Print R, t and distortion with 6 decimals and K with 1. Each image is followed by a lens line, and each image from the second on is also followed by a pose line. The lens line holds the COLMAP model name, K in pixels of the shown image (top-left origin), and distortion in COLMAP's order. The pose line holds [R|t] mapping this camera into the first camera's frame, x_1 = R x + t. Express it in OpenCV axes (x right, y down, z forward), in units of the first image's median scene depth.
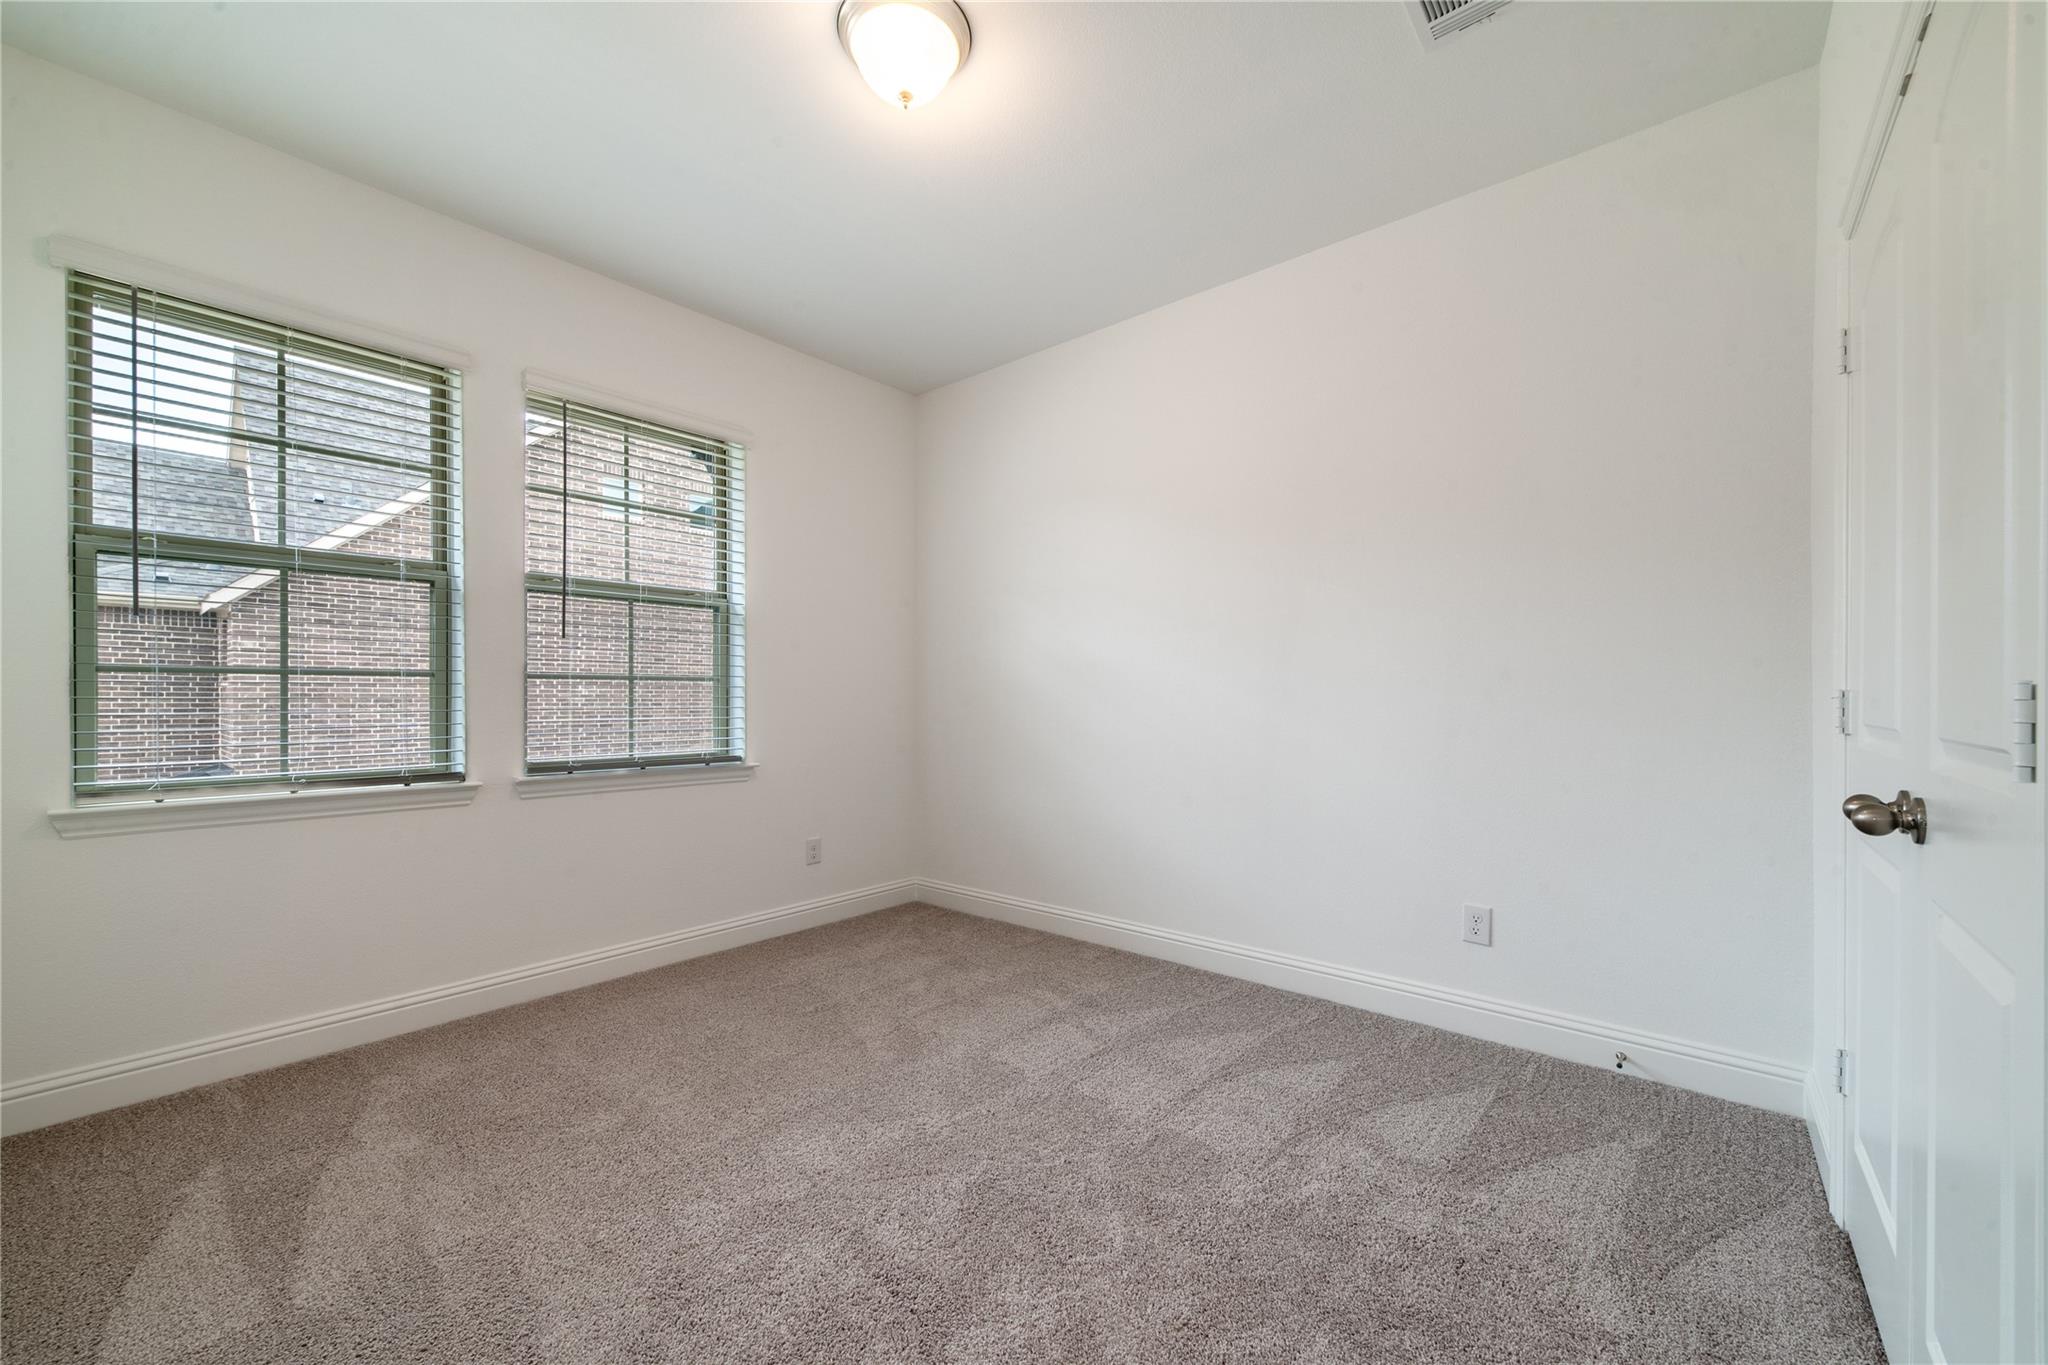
lens RADIAL K [[798.9, 0, 1039.5], [0, 798.9, 694.6], [0, 0, 1]] dist [-0.001380, -0.000250]
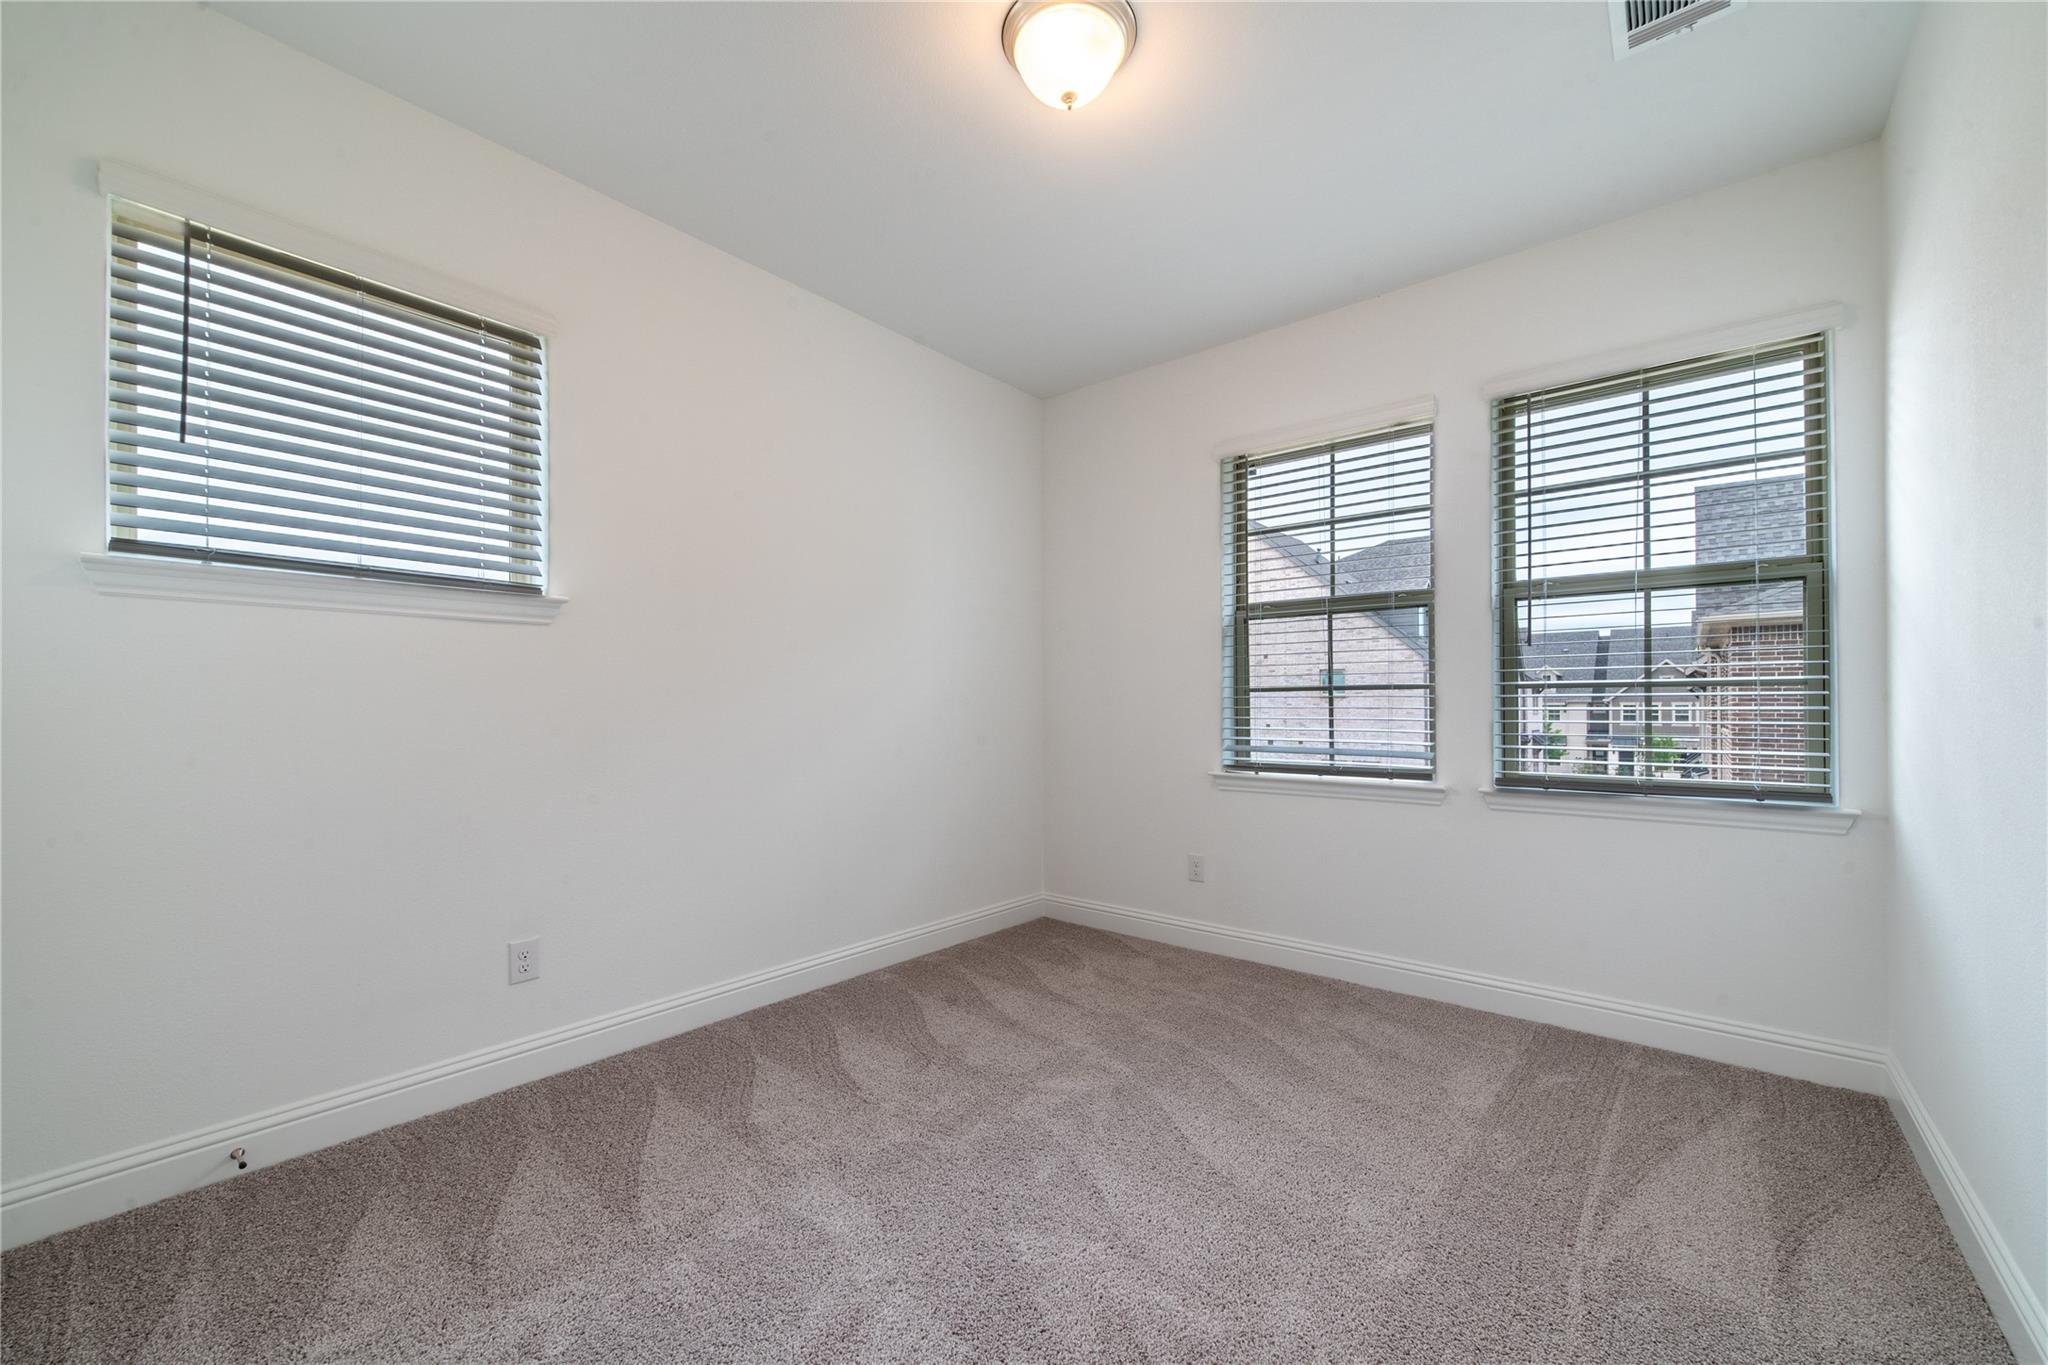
lens RADIAL K [[798.9, 0, 1042.9], [0, 798.9, 692.6], [0, 0, 1]] dist [-0.001380, -0.000250]
pose [[0.023735, -0.021283, -0.999492, 0.143278], [0.005545, 0.999761, -0.021157, 0.001050], [0.999703, -0.005040, 0.023847, 0.168989]]
